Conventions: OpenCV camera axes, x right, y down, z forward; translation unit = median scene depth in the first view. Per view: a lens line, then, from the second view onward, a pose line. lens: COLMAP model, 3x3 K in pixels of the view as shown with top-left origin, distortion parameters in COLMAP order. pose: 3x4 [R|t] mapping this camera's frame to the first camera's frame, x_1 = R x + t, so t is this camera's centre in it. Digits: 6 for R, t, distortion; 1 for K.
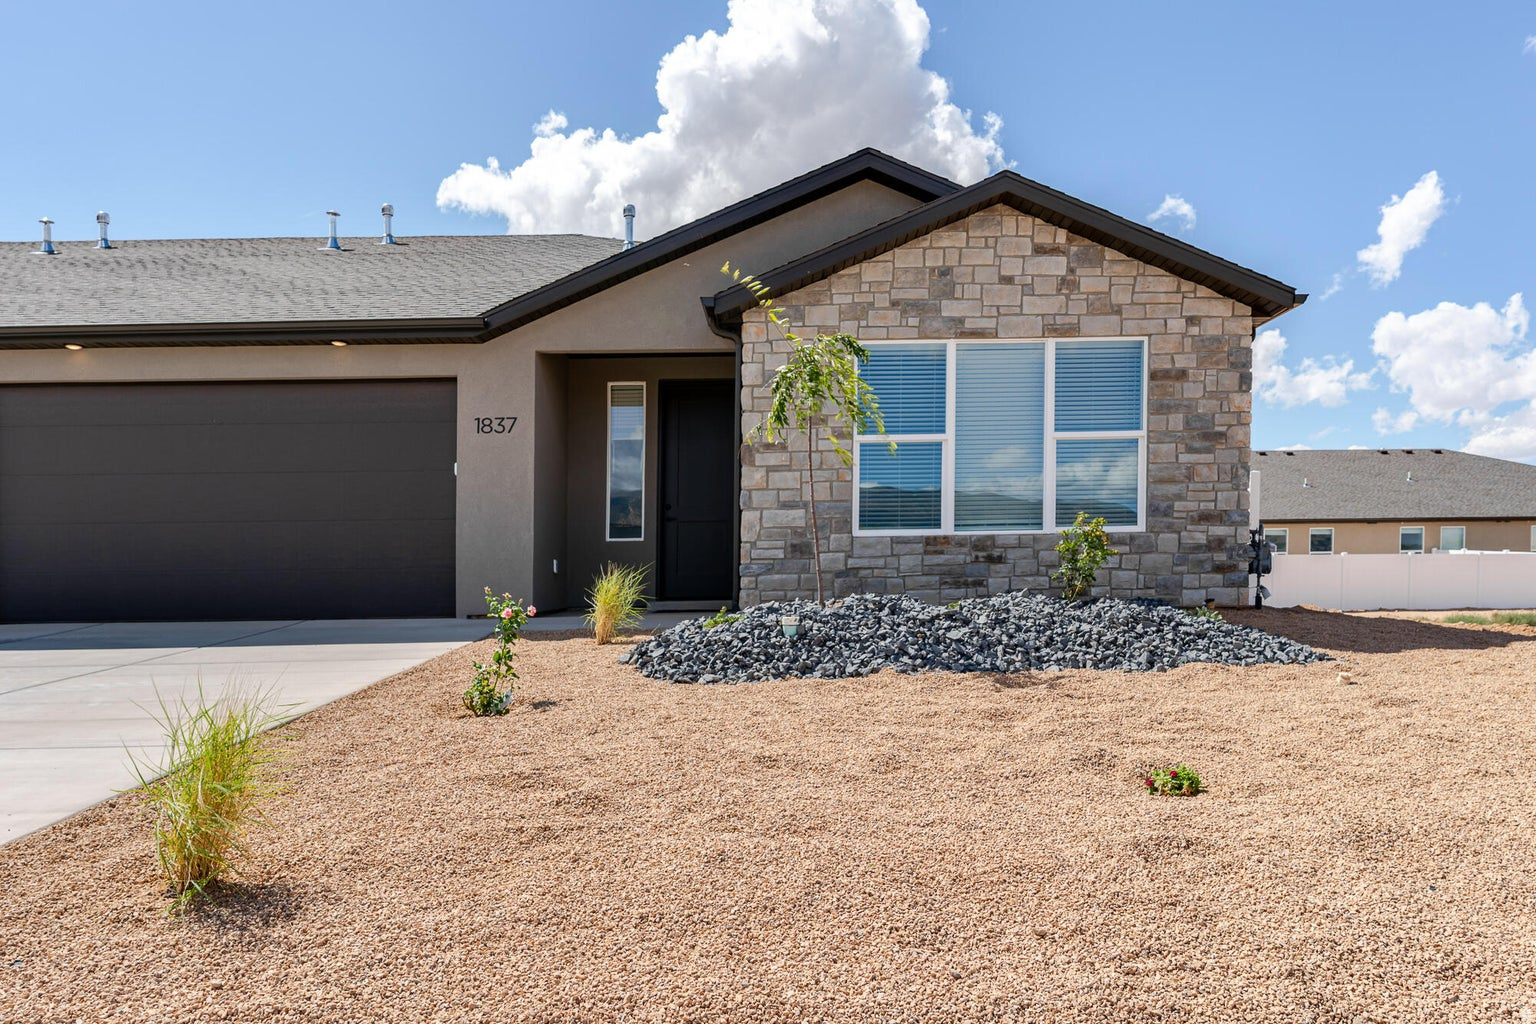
lens RADIAL K [[1074.5, 0, 769.9], [0, 1074.5, 513.8], [0, 0, 1]] dist [-0.000970, 0.001892]
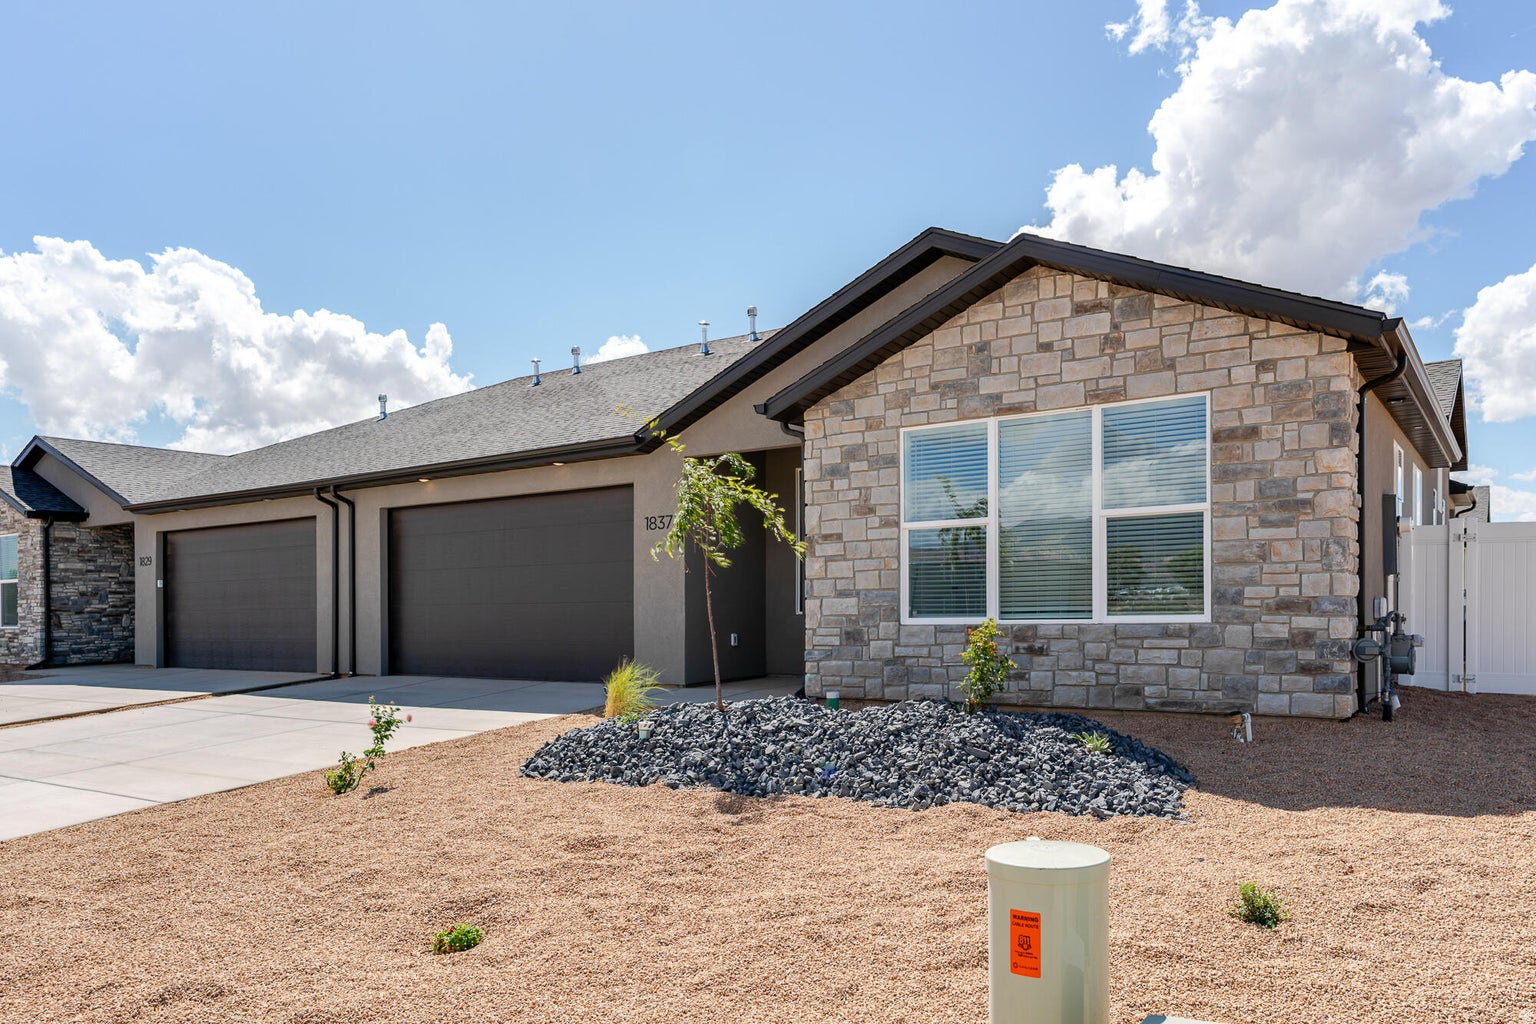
lens RADIAL K [[1074.5, 0, 804.4], [0, 1074.5, 509.7], [0, 0, 1]] dist [-0.000970, 0.001892]
pose [[0.826851, -0.047065, -0.560449, 0.562881], [0.041414, 0.998882, -0.022783, -0.065945], [0.560895, -0.004372, 0.827876, 0.119361]]
